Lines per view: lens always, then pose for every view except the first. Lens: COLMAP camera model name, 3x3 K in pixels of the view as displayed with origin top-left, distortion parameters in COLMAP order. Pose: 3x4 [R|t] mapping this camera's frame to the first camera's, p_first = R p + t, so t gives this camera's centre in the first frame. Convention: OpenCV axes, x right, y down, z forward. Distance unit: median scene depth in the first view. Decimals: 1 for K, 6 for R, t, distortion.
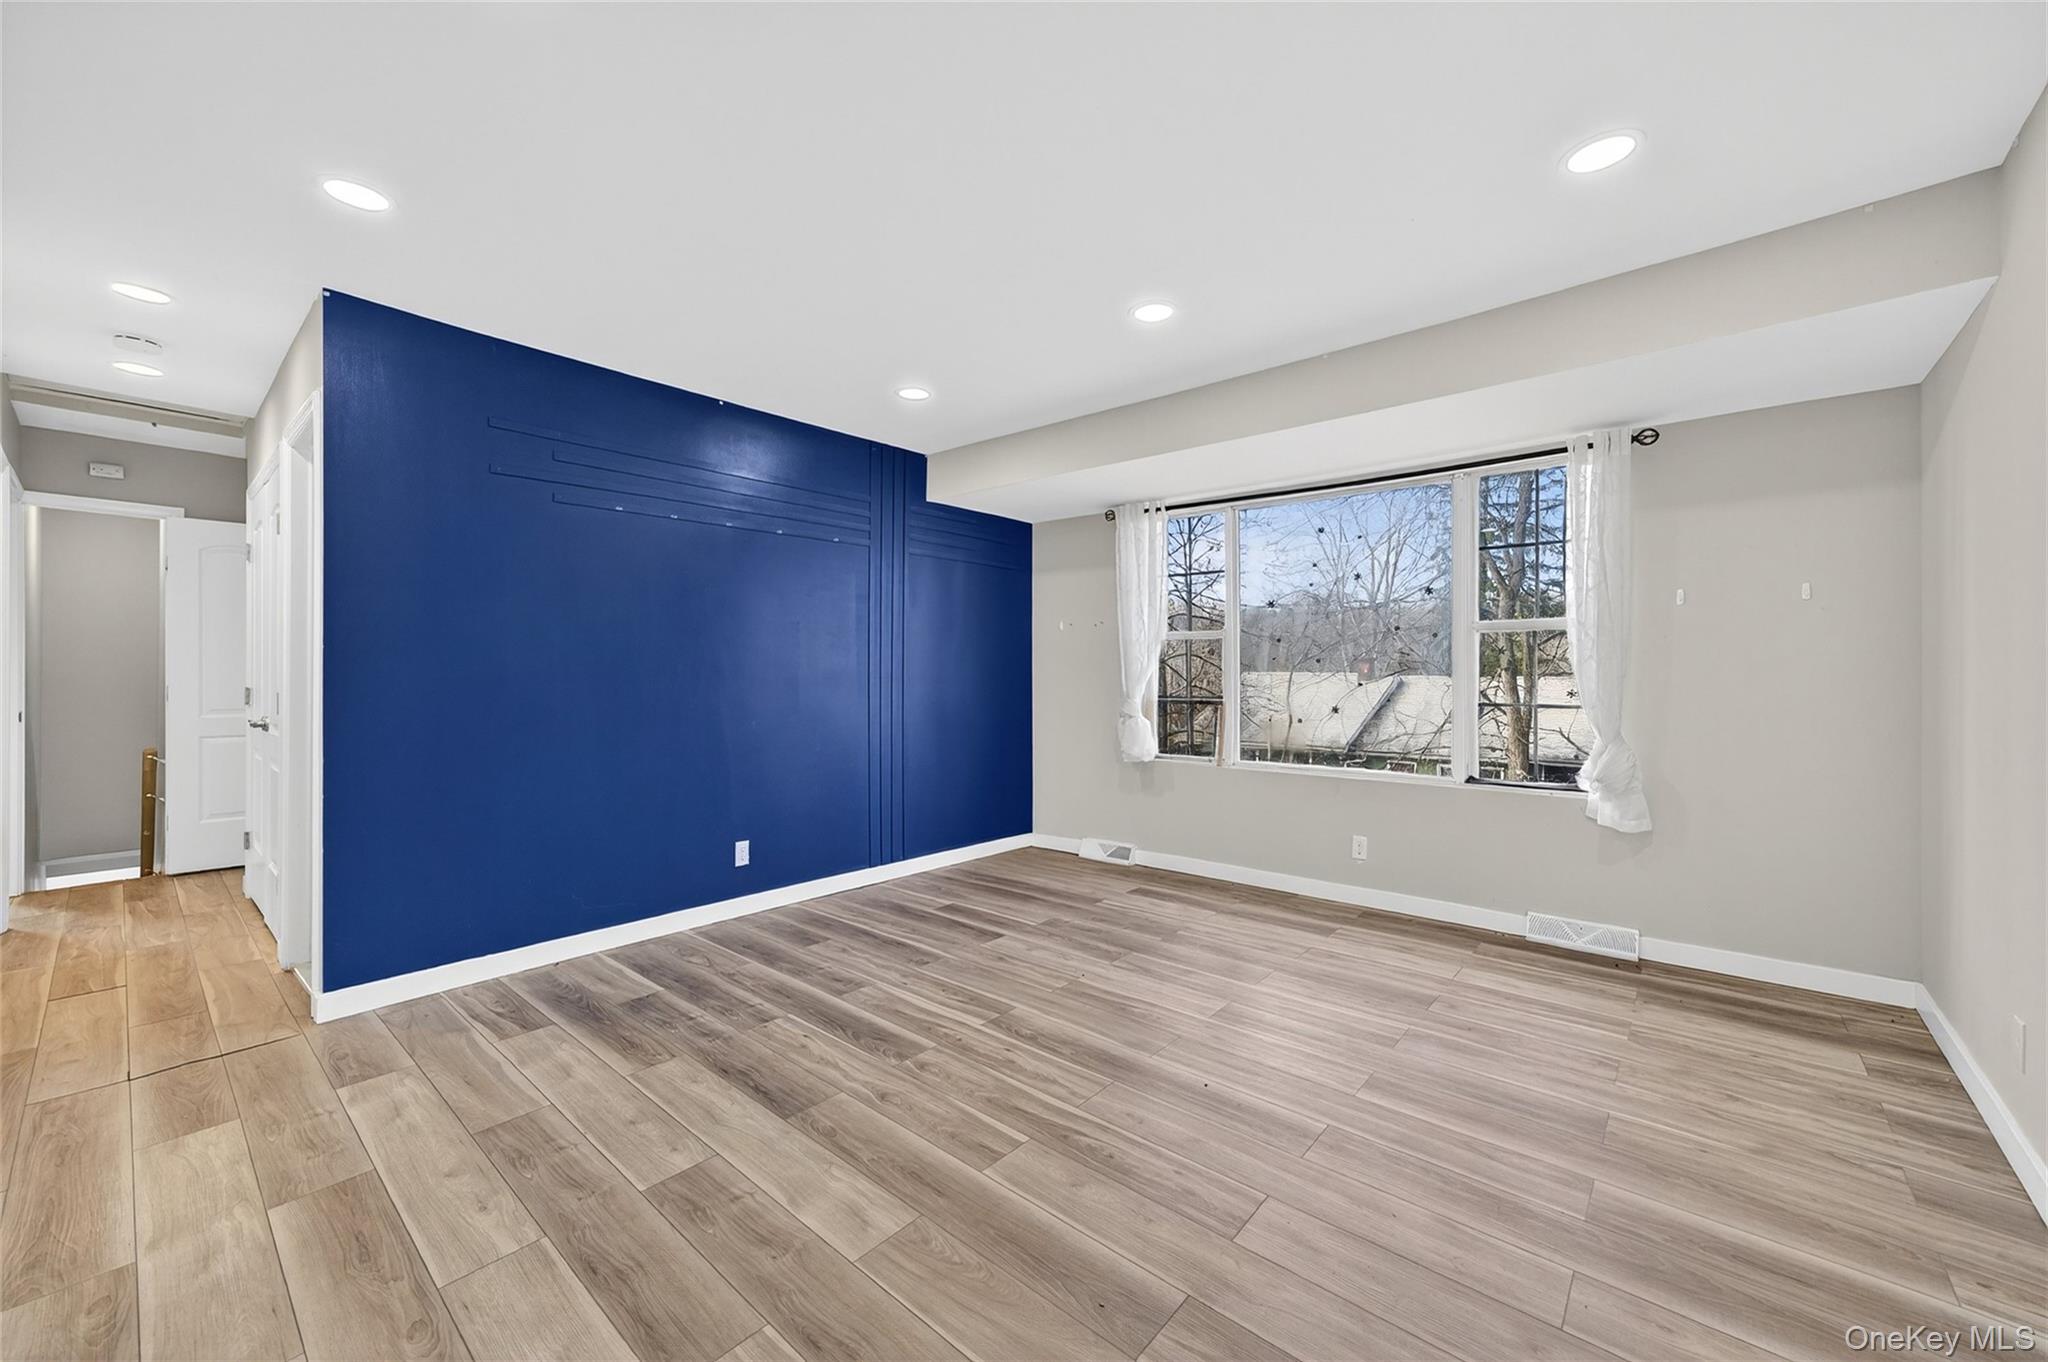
lens RADIAL K [[793.7, 0, 1024.0], [0, 793.7, 681.0], [0, 0, 1]] dist [-0.030039, 0.015624]
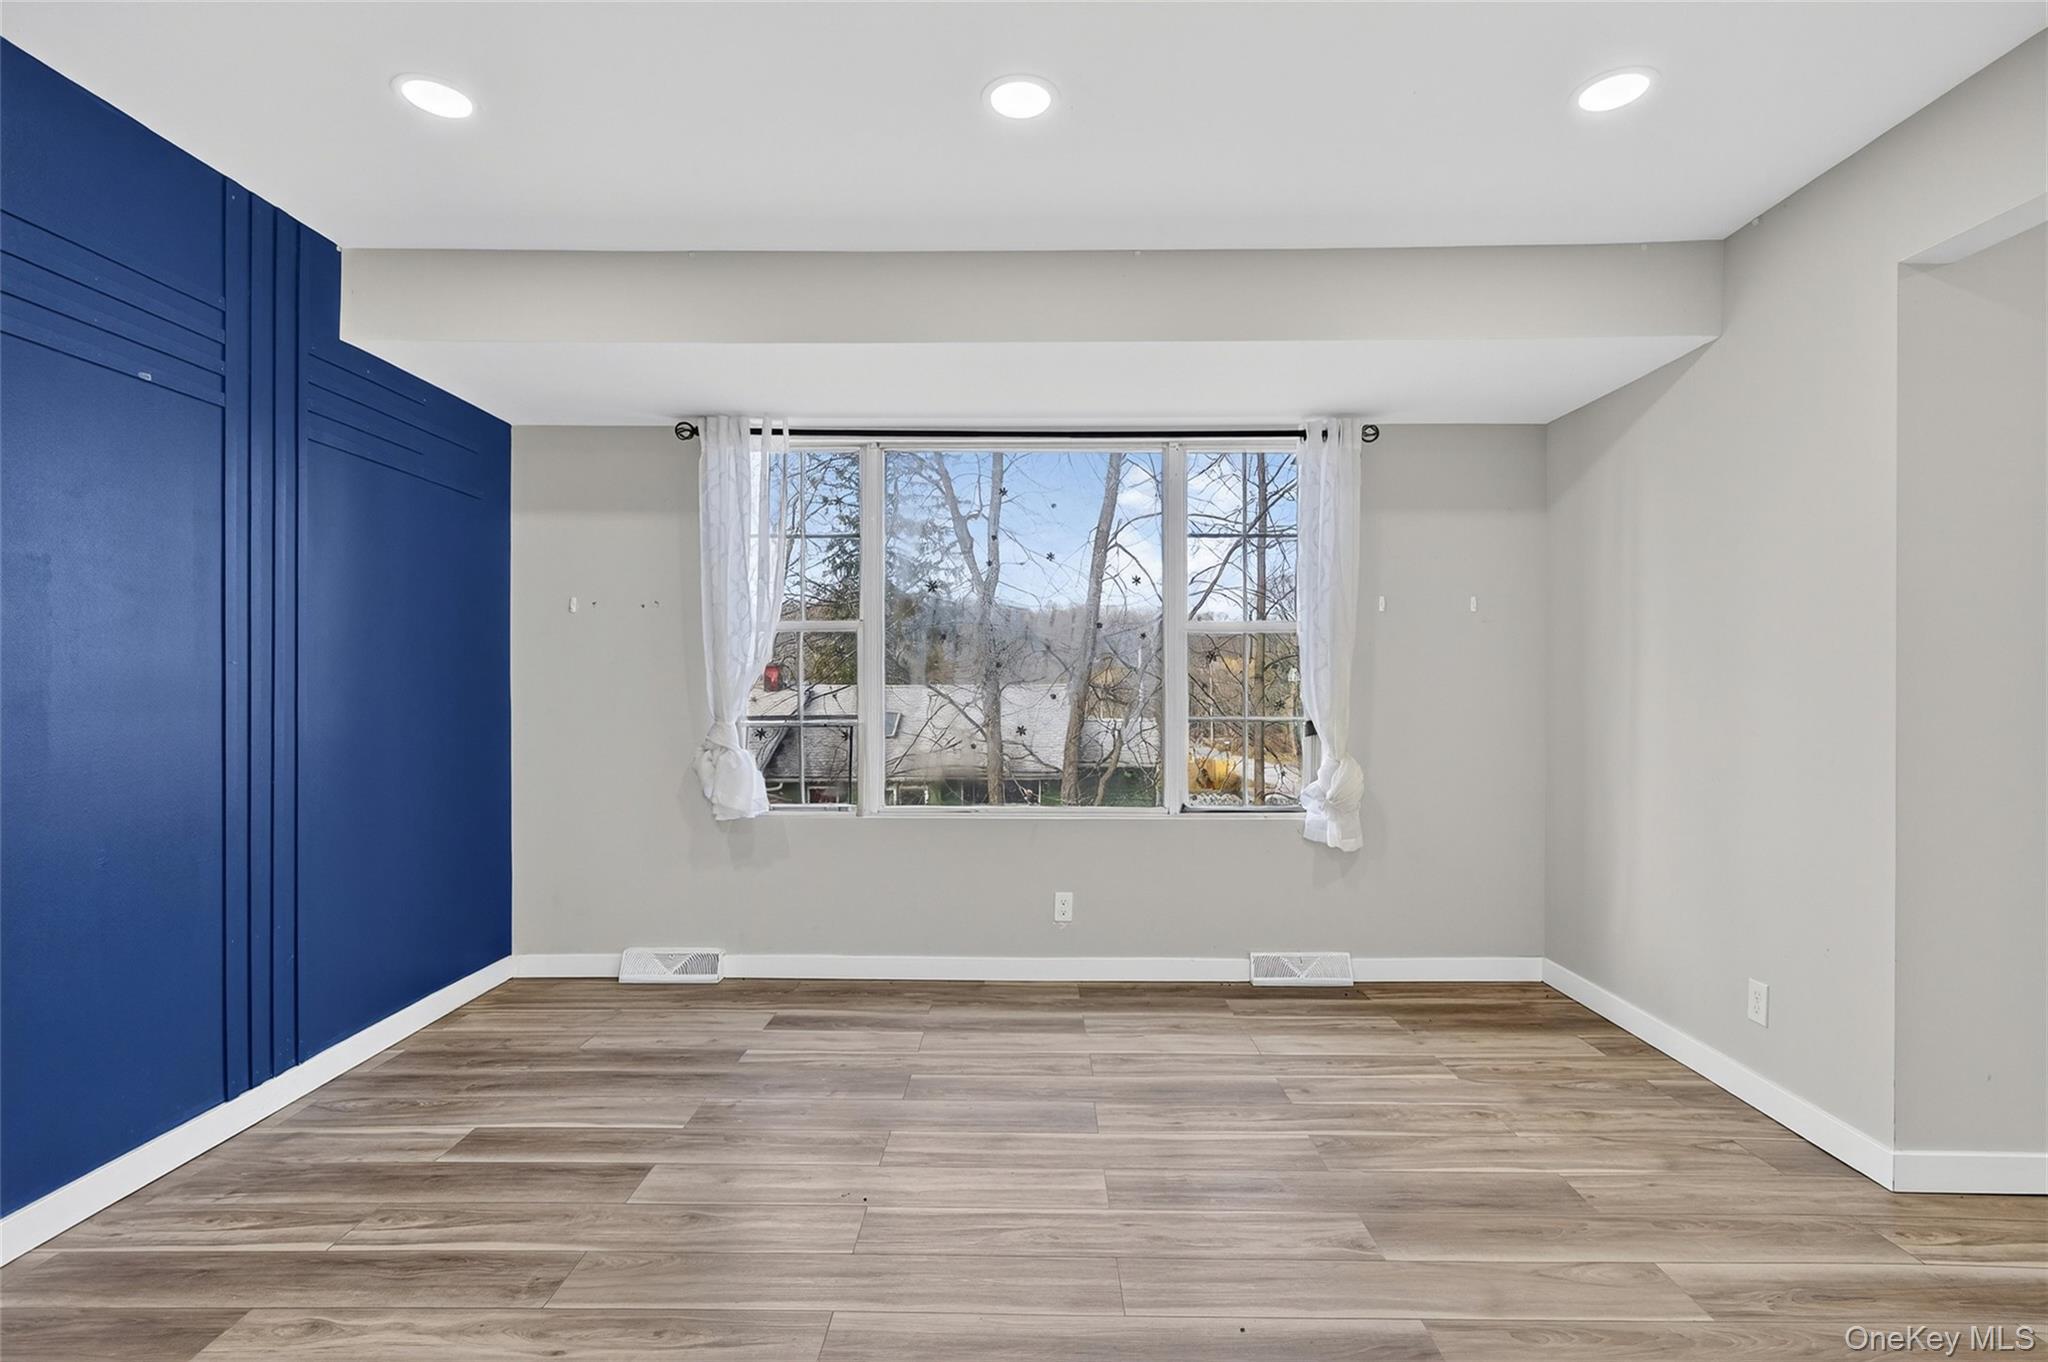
lens RADIAL K [[980.1, 0, 1024.9], [0, 980.1, 689.0], [0, 0, 1]] dist [-0.015333, 0.011047]
pose [[0.759524, -0.003389, 0.650470, -0.284005], [0.005329, 0.999985, -0.001012, -0.002531], [-0.650457, 0.004235, 0.759531, 0.354325]]
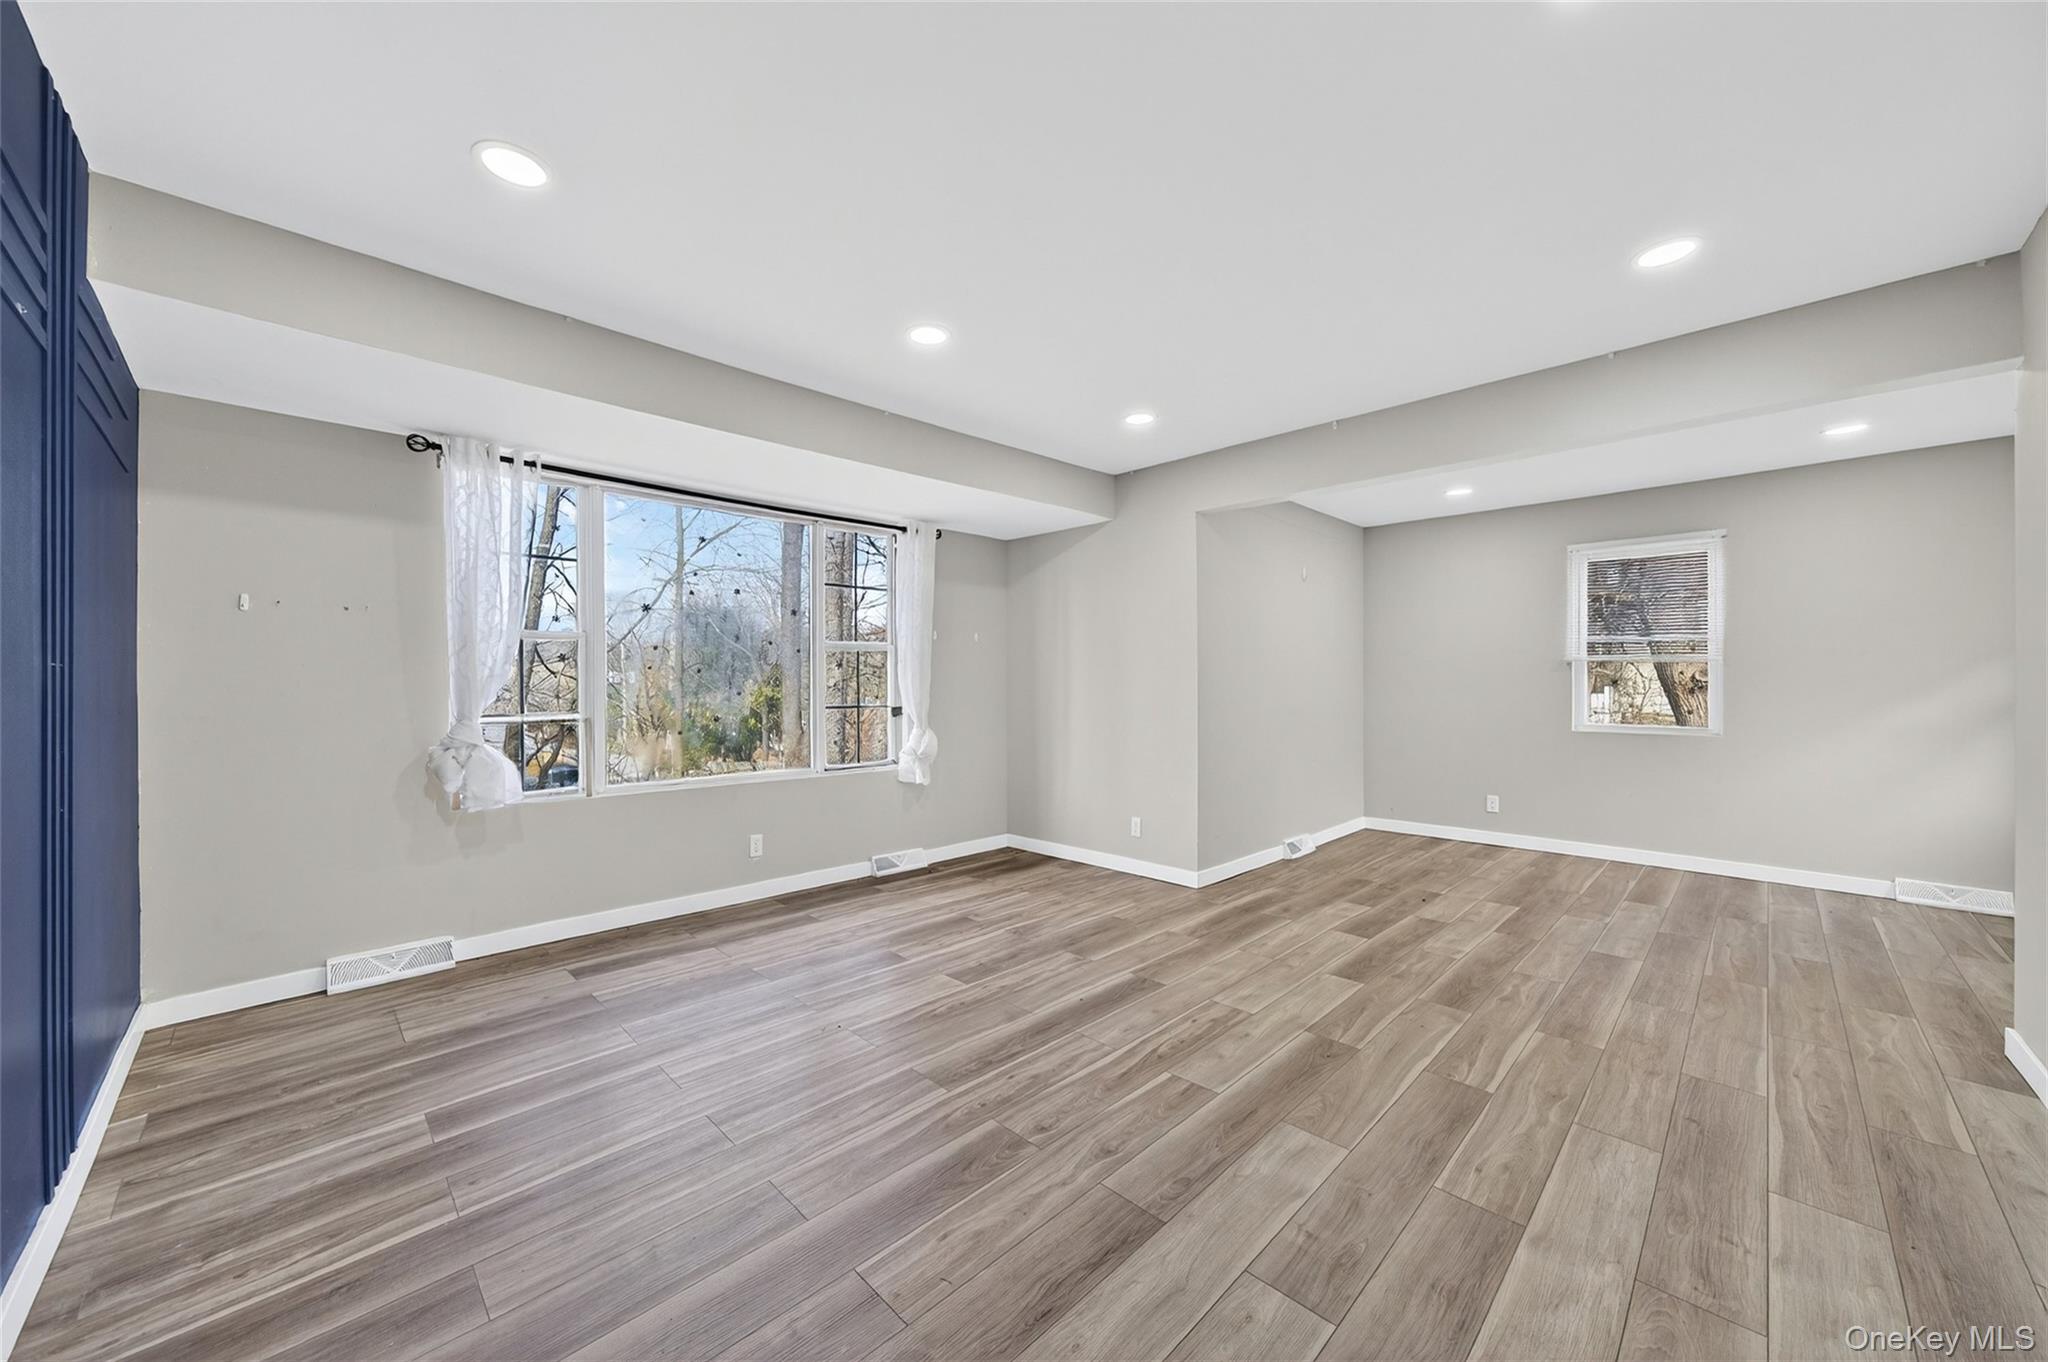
lens RADIAL K [[754.7, 0, 1024.0], [0, 754.7, 681.0], [0, 0, 1]] dist [-0.023147, 0.010206]
pose [[0.071388, -0.001670, 0.997447, -0.699077], [0.011395, 0.999935, 0.000859, -0.011450], [-0.997384, 0.011305, 0.071402, 0.687446]]
